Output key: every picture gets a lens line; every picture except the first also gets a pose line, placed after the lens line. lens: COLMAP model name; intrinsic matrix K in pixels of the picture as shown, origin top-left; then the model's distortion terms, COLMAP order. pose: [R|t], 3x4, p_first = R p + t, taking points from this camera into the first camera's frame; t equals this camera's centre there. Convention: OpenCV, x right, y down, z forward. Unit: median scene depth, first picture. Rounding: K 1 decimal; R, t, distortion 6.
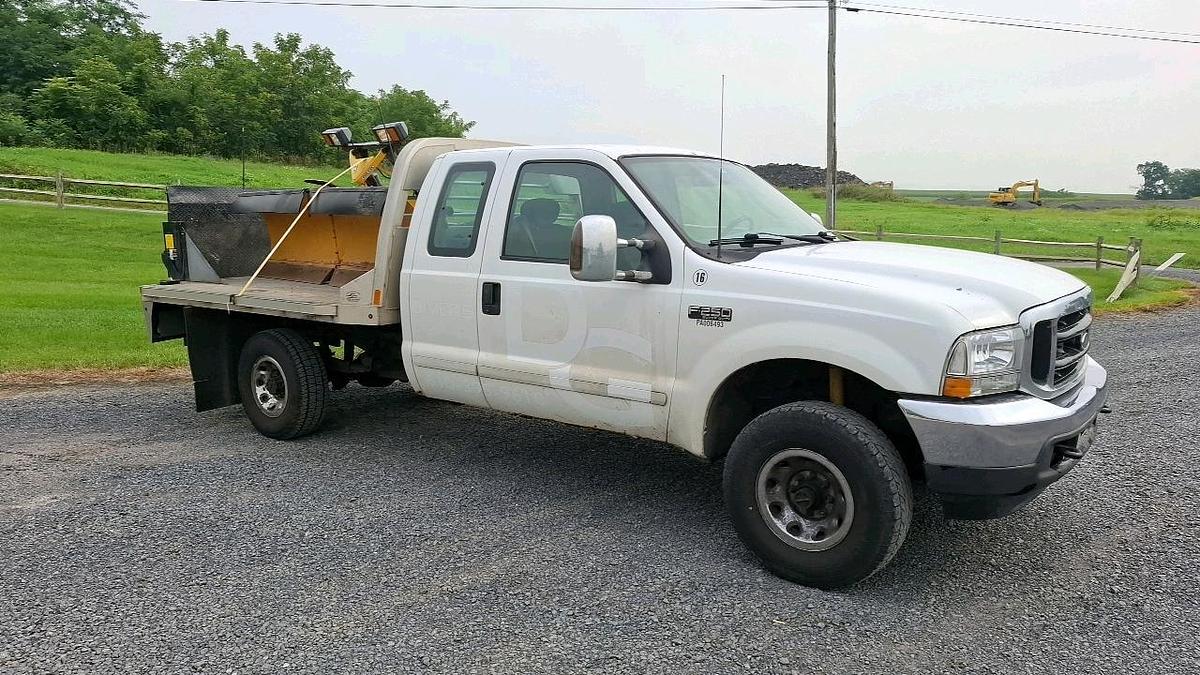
lens RADIAL K [[821.5, 0, 612.8], [0, 821.5, 340.1], [0, 0, 1]] dist [0.110519, -0.142401]
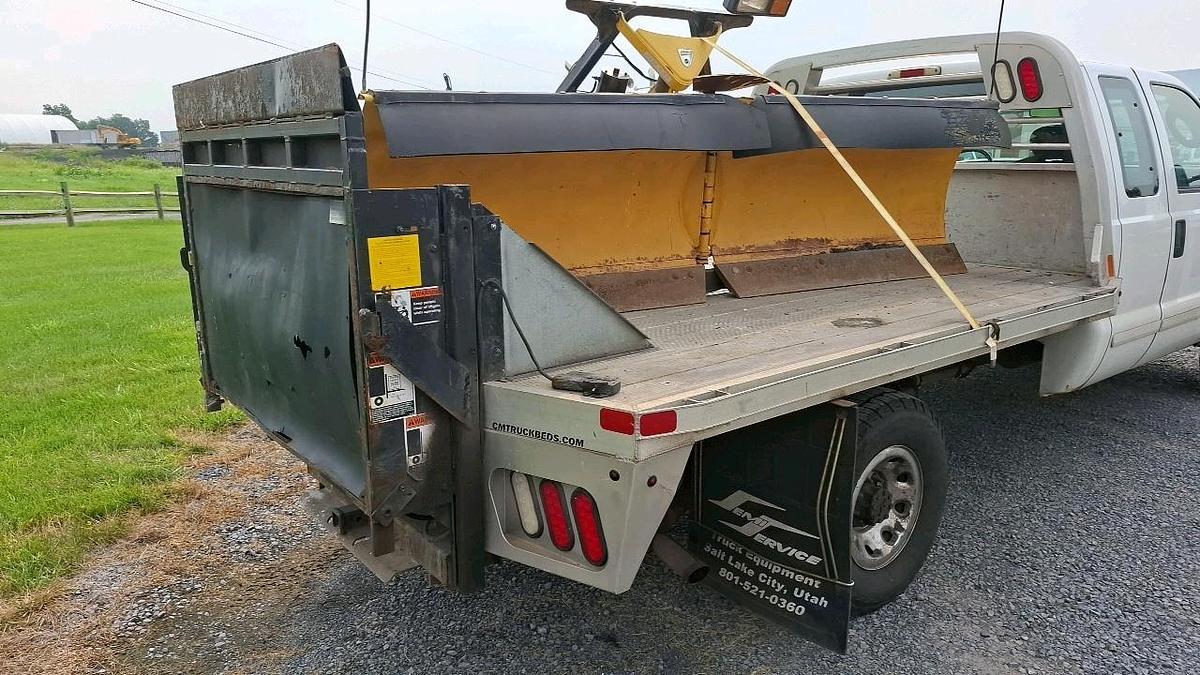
lens RADIAL K [[827.7, 0, 585.7], [0, 827.7, 335.0], [0, 0, 1]] dist [0.113188, -0.149021]
pose [[0.272041, -0.205595, 0.940066, -1.313393], [0.158327, 0.973159, 0.167015, -0.222663], [-0.949171, 0.103403, 0.297290, 1.488056]]
